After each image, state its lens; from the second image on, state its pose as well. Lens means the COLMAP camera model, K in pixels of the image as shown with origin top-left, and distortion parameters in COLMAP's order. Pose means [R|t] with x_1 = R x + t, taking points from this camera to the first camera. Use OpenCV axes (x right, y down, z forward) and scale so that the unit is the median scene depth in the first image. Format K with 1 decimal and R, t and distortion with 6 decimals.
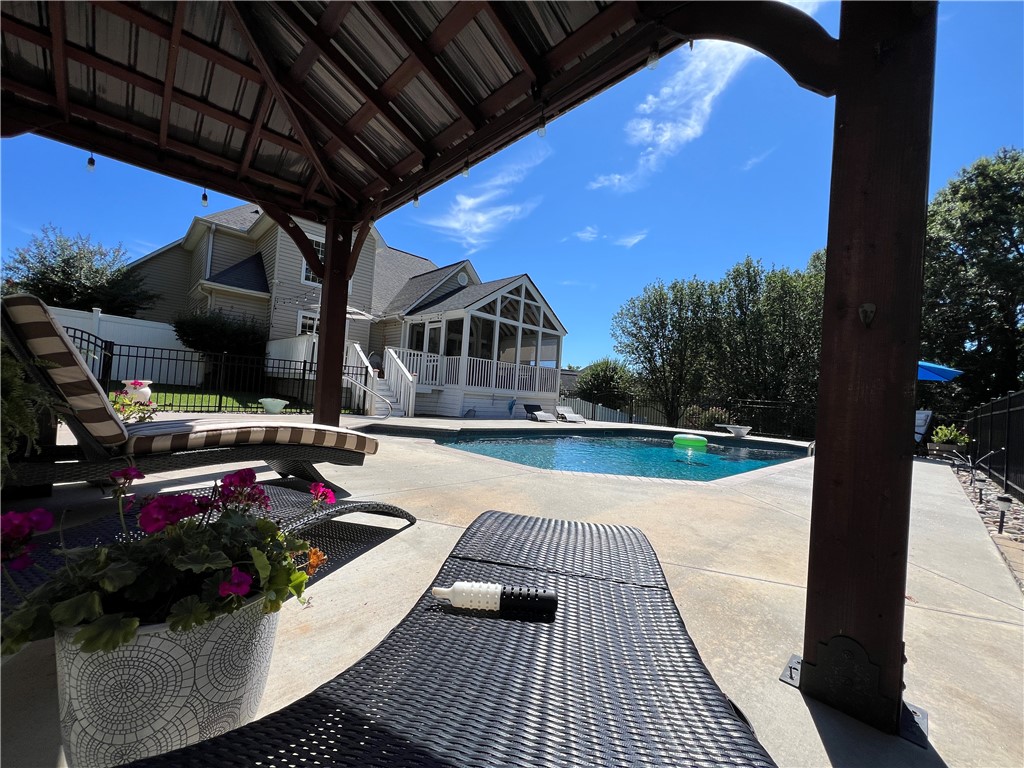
lens RADIAL K [[409.4, 0, 513.2], [0, 409.4, 385.8], [0, 0, 1]] dist [0.000624, -0.000178]
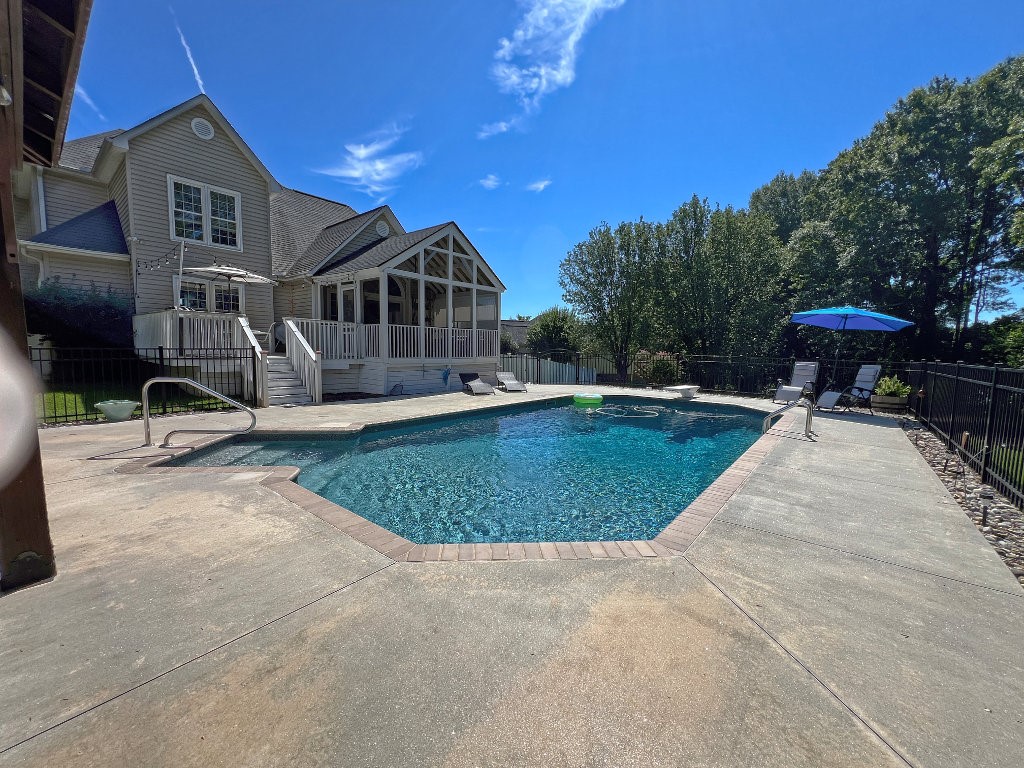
lens RADIAL K [[409.4, 0, 511.5], [0, 409.4, 387.1], [0, 0, 1]] dist [0.000624, -0.000178]
pose [[0.992956, -0.062239, 0.100824, 0.041750], [0.049142, 0.990615, 0.127543, -0.029896], [-0.107816, -0.121690, 0.986695, 0.085841]]
